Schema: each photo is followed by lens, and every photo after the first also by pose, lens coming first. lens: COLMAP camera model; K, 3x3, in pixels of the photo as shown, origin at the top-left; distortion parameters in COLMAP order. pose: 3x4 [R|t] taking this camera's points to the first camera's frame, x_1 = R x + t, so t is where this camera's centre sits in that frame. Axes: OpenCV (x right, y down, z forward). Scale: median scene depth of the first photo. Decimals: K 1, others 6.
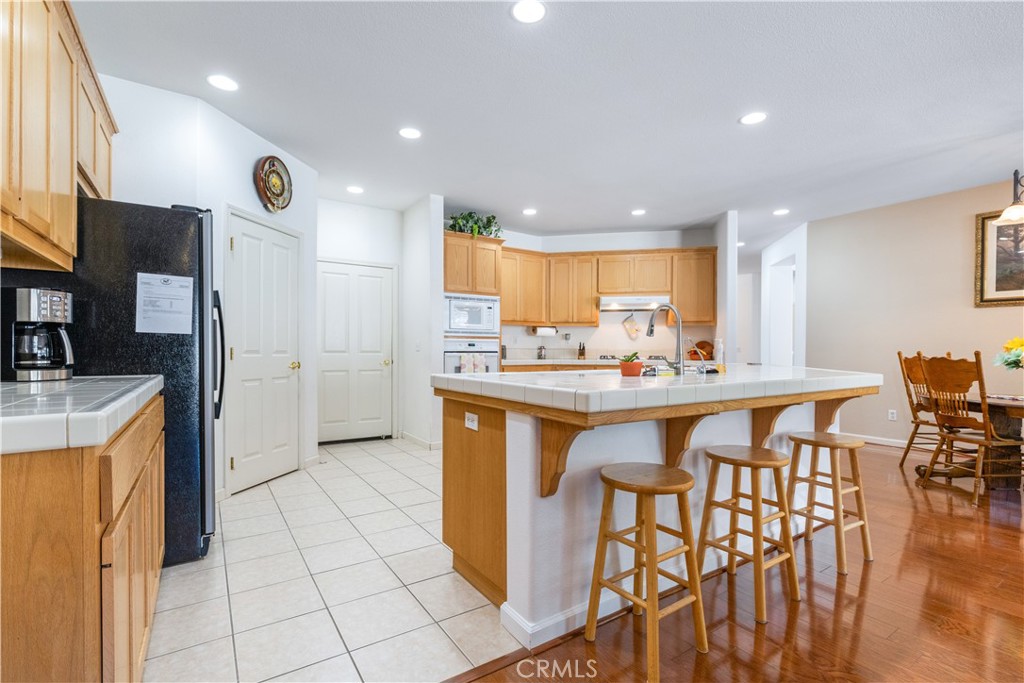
lens RADIAL K [[458.7, 0, 515.1], [0, 458.7, 352.2], [0, 0, 1]] dist [-0.002203, -0.000876]
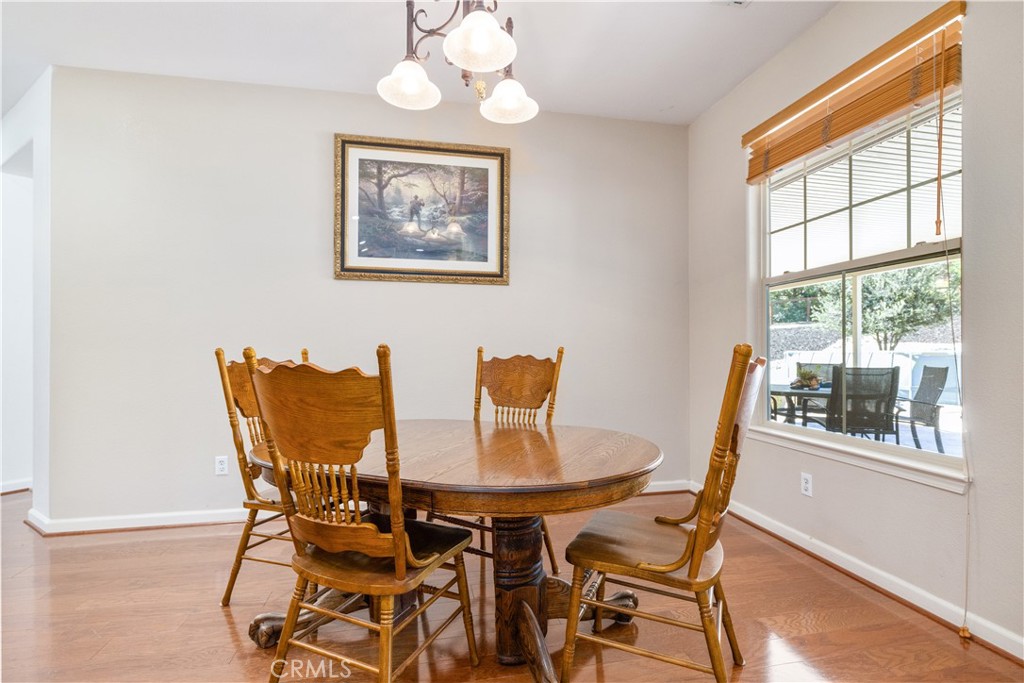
lens RADIAL K [[487.9, 0, 516.8], [0, 487.9, 350.3], [0, 0, 1]] dist [-0.002214, -0.000363]
pose [[0.371633, -0.008616, 0.928340, 0.402199], [0.008642, 0.999946, 0.005821, -0.000109], [-0.928340, 0.005859, 0.371687, 0.439601]]
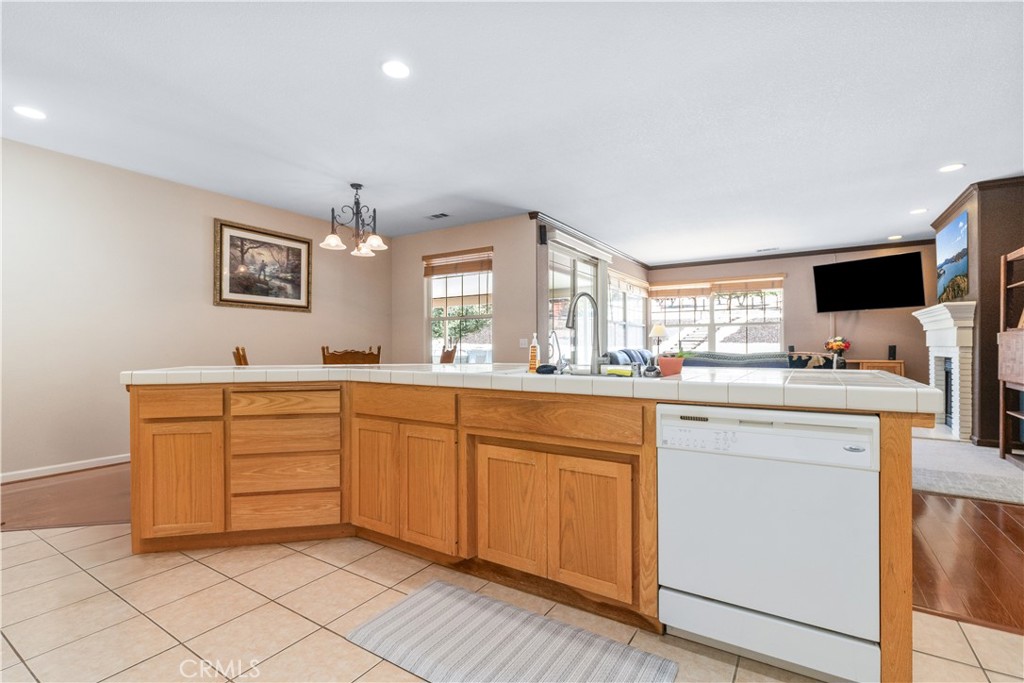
lens RADIAL K [[458.7, 0, 508.2], [0, 458.7, 343.5], [0, 0, 1]] dist [-0.002203, -0.000876]
pose [[-0.395988, 0.002788, 0.918252, -0.200803], [0.006211, 0.999981, -0.000357, -0.004316], [-0.918235, 0.005562, -0.395997, 0.682503]]
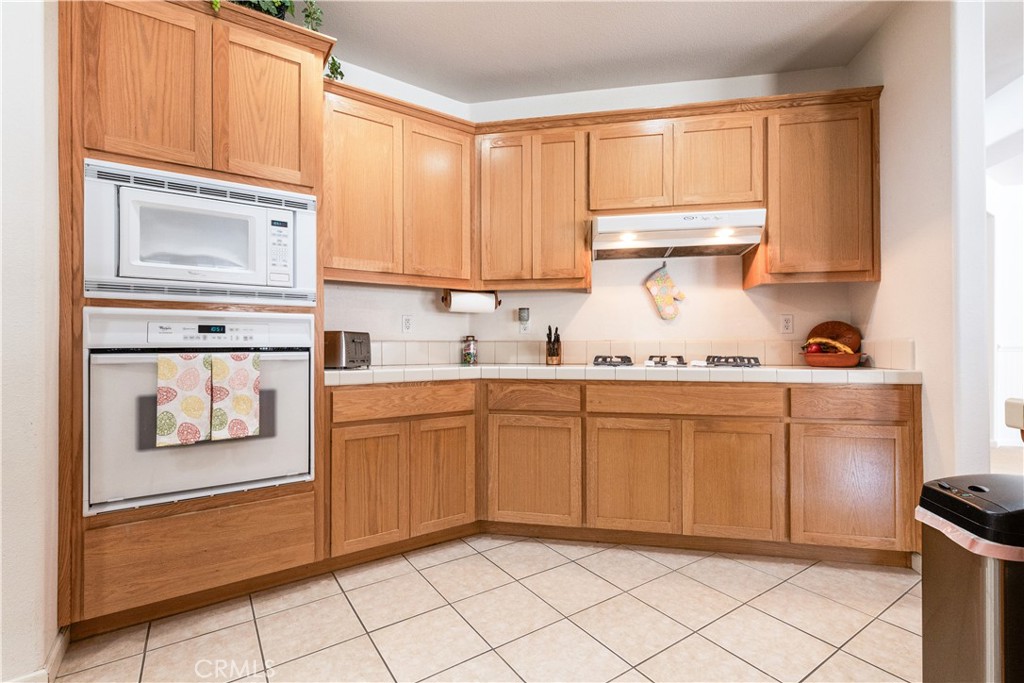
lens RADIAL K [[458.7, 0, 504.6], [0, 458.7, 342.9], [0, 0, 1]] dist [-0.002203, -0.000876]
pose [[0.999978, -0.003941, -0.005259, 0.118917], [0.003900, 0.999962, -0.007799, -0.002006], [0.005289, 0.007778, 0.999956, 0.655546]]
